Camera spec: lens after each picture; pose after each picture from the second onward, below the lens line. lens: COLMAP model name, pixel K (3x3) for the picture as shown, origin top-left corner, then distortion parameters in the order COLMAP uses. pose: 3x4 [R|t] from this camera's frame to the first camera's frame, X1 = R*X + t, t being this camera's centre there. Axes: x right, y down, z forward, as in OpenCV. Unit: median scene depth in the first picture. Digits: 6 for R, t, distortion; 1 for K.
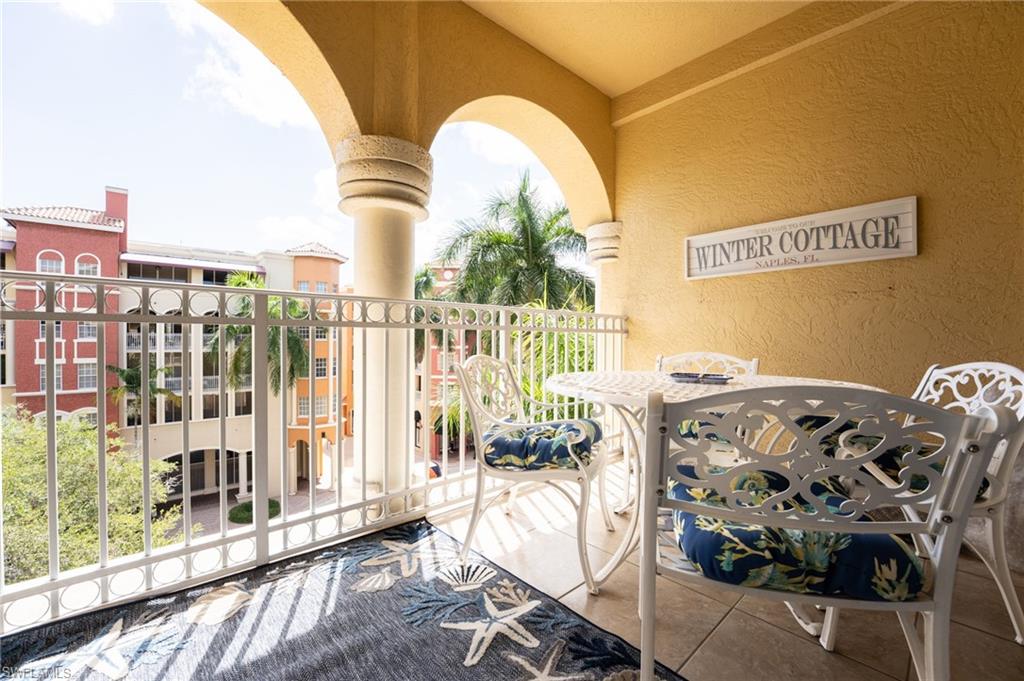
lens RADIAL K [[416.3, 0, 512.7], [0, 416.3, 342.1], [0, 0, 1]] dist [-0.028602, 0.003088]
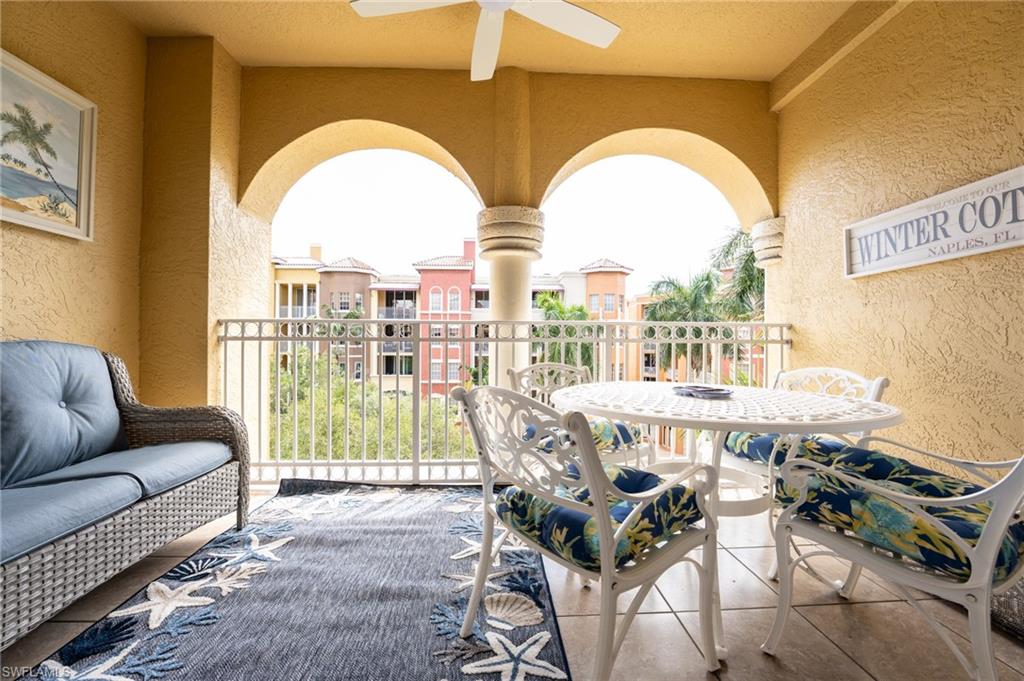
lens RADIAL K [[416.3, 0, 512.7], [0, 416.3, 342.1], [0, 0, 1]] dist [-0.028602, 0.003088]
pose [[0.769696, -0.004294, -0.638397, 0.464897], [-0.006479, 0.999873, -0.014537, -0.010194], [0.638378, 0.015325, 0.769570, -0.038312]]
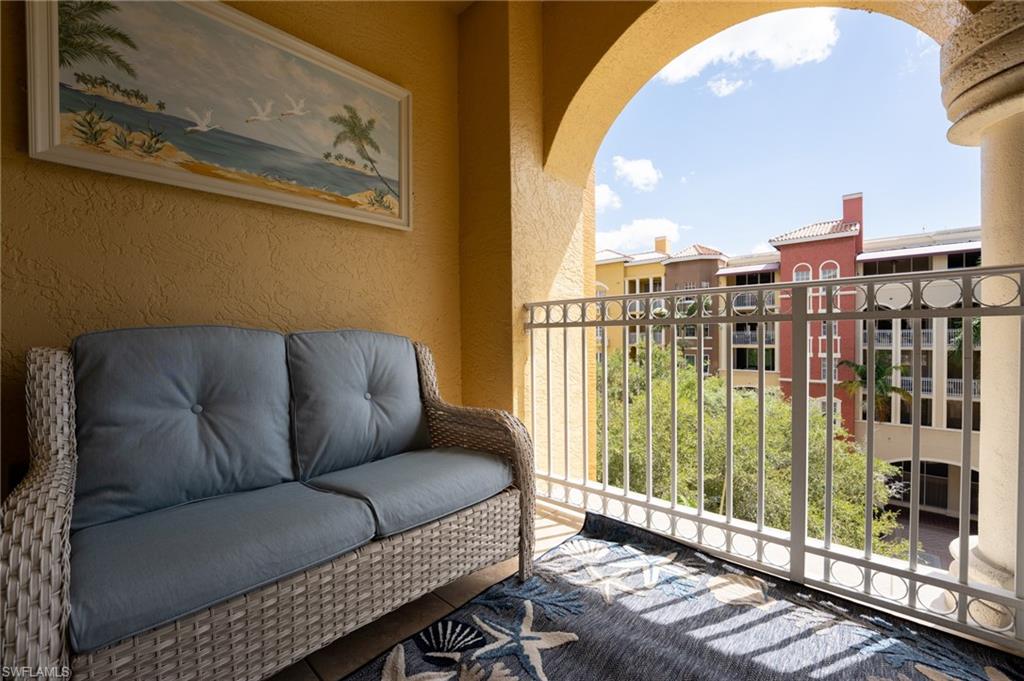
lens RADIAL K [[416.3, 0, 512.7], [0, 416.3, 342.1], [0, 0, 1]] dist [-0.028602, 0.003088]
pose [[0.084416, 0.006188, -0.996411, 0.144454], [0.001830, 0.999978, 0.006365, -0.001391], [0.996429, -0.002361, 0.084403, 0.170561]]
